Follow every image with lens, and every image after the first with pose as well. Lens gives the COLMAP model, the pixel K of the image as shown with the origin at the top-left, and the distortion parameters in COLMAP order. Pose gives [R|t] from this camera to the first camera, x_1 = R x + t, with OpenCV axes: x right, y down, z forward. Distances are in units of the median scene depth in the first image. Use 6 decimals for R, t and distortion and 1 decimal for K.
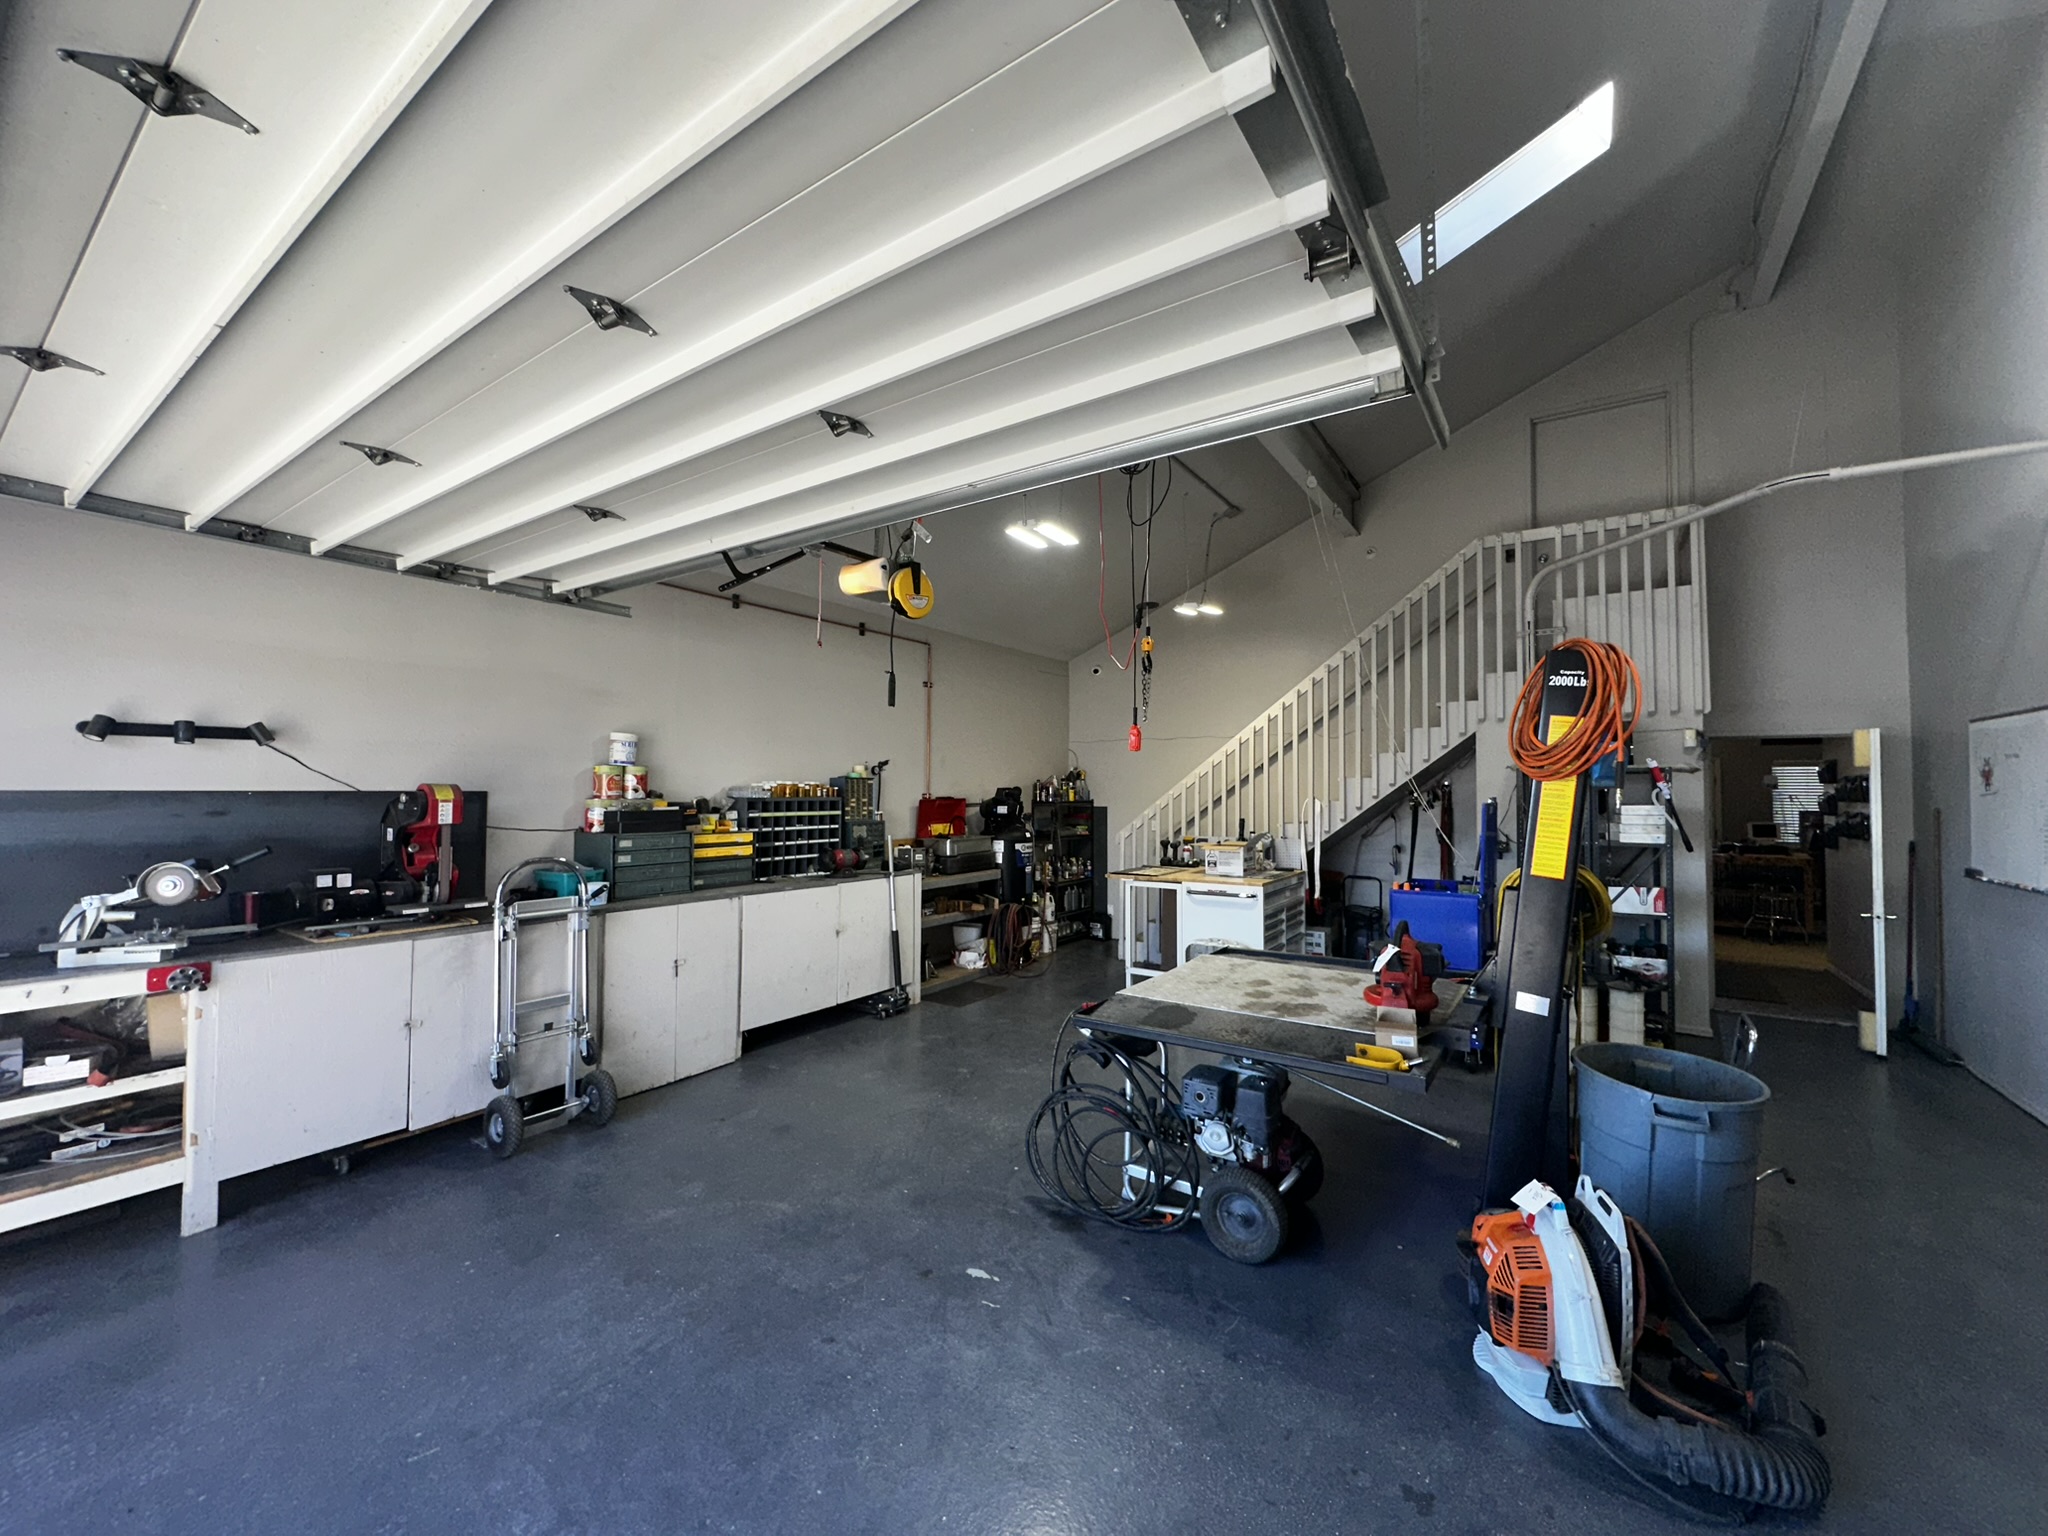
lens RADIAL K [[818.2, 0, 1024.0], [0, 818.2, 768.0], [0, 0, 1]] dist [0.000085, -0.000047]
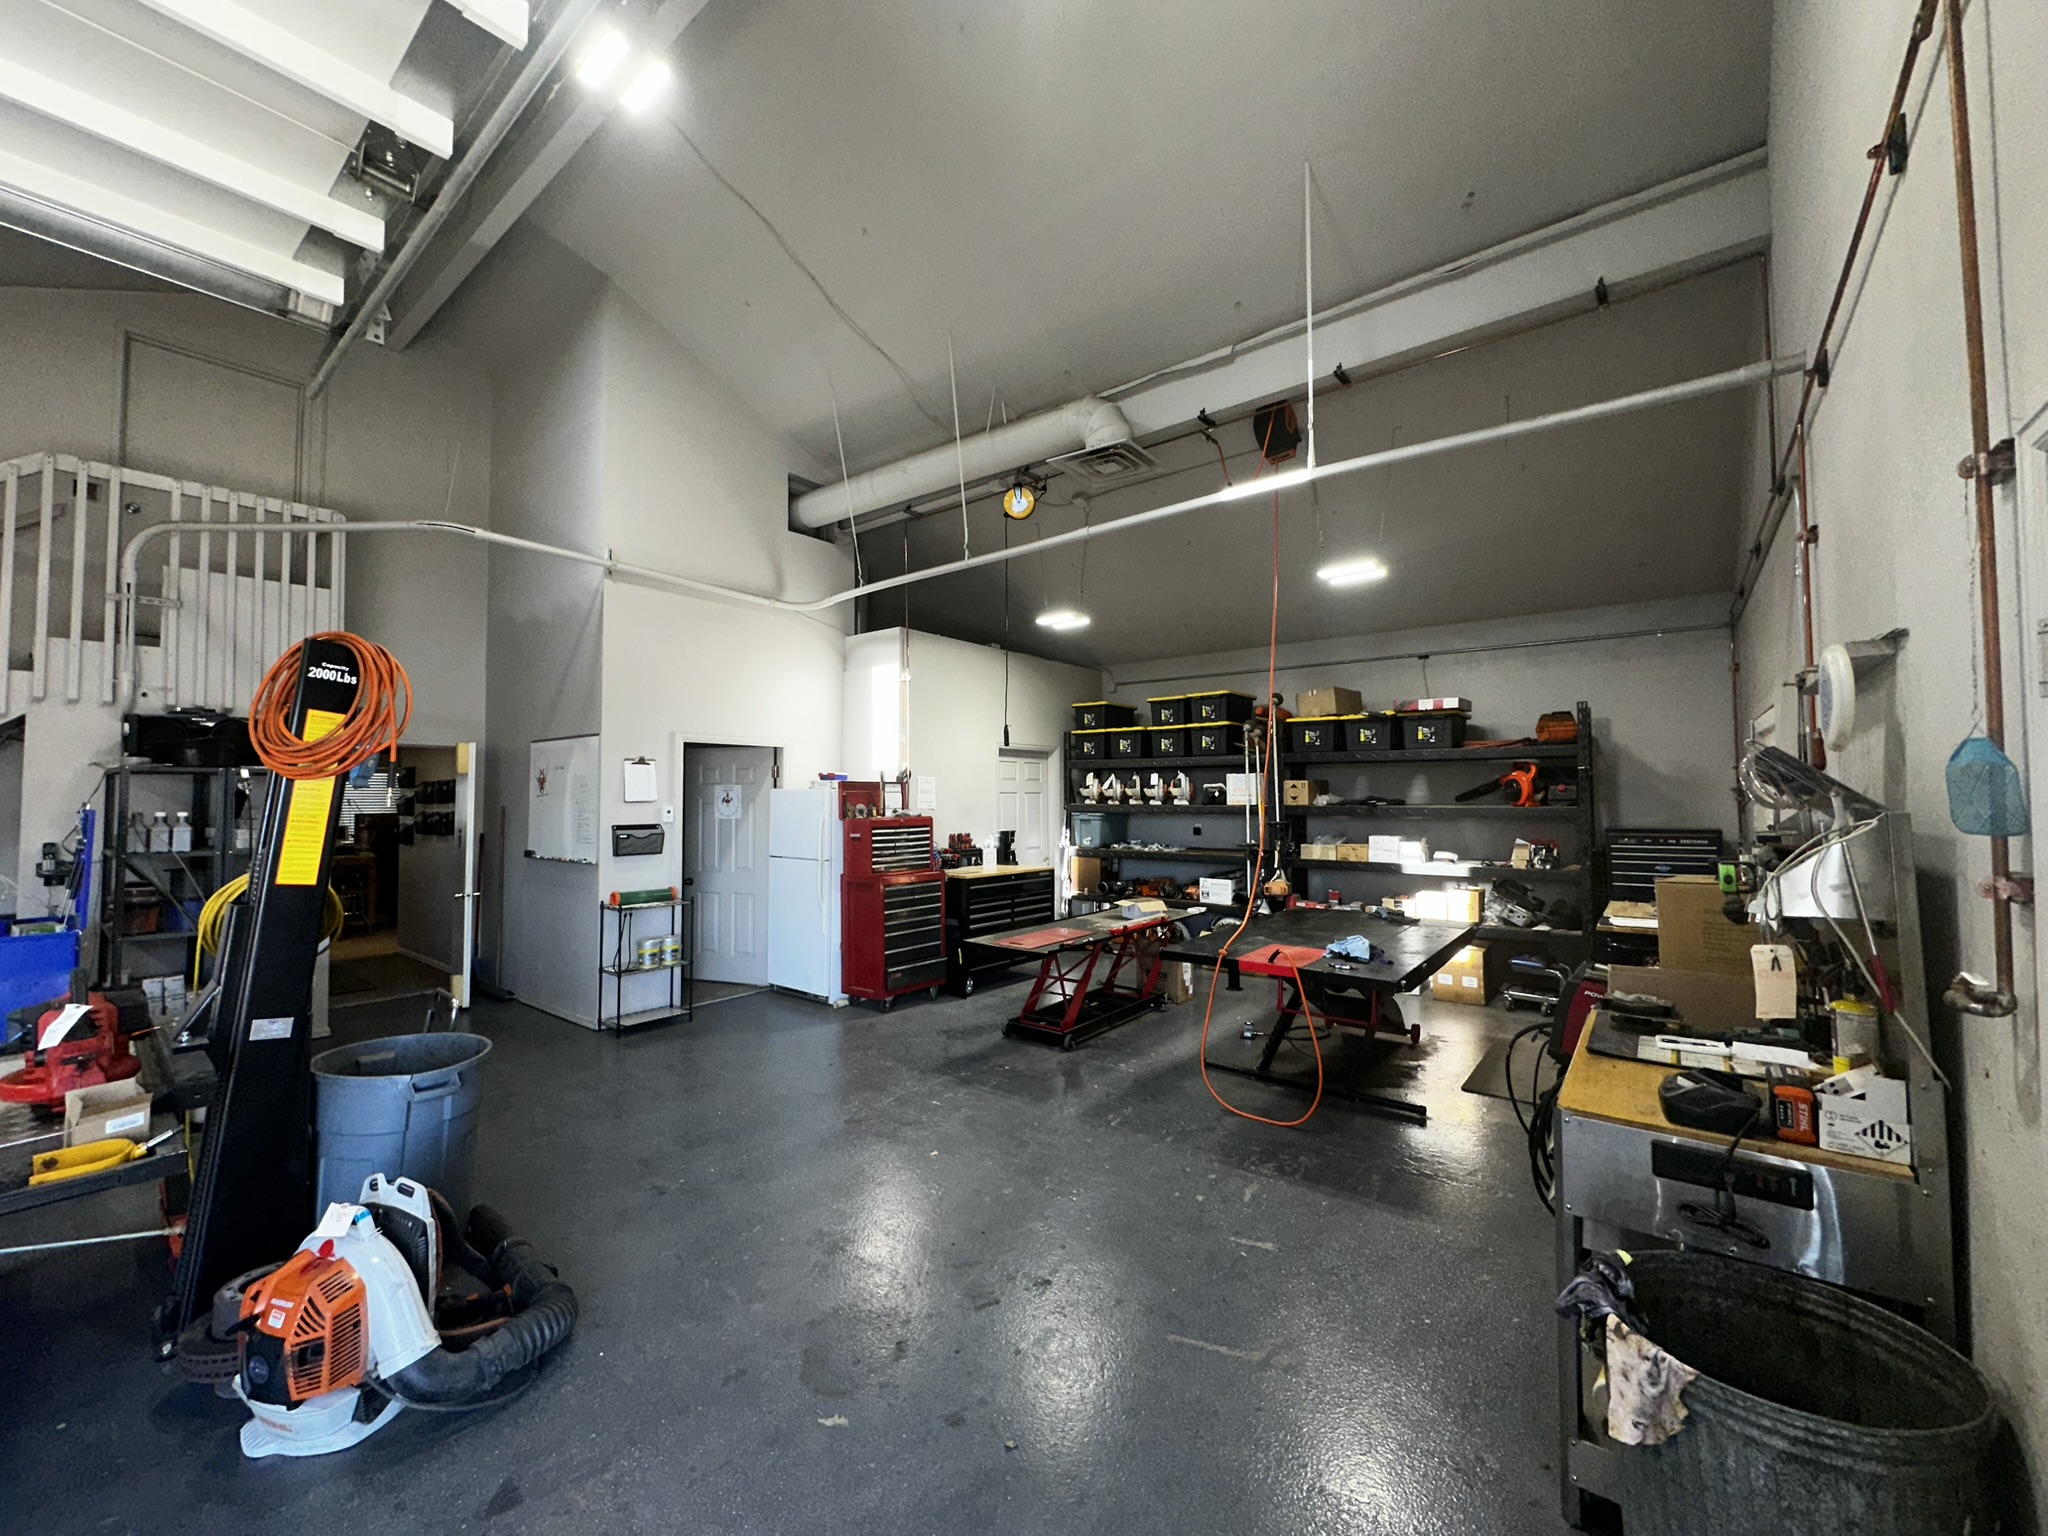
lens RADIAL K [[815.0, 0, 1024.0], [0, 815.0, 768.0], [0, 0, 1]] dist [-0.000941, -0.000210]
pose [[0.083694, 0.029768, 0.996047, -0.207505], [-0.021895, 0.999367, -0.028027, 0.010766], [-0.996251, -0.019463, 0.084292, 0.114675]]
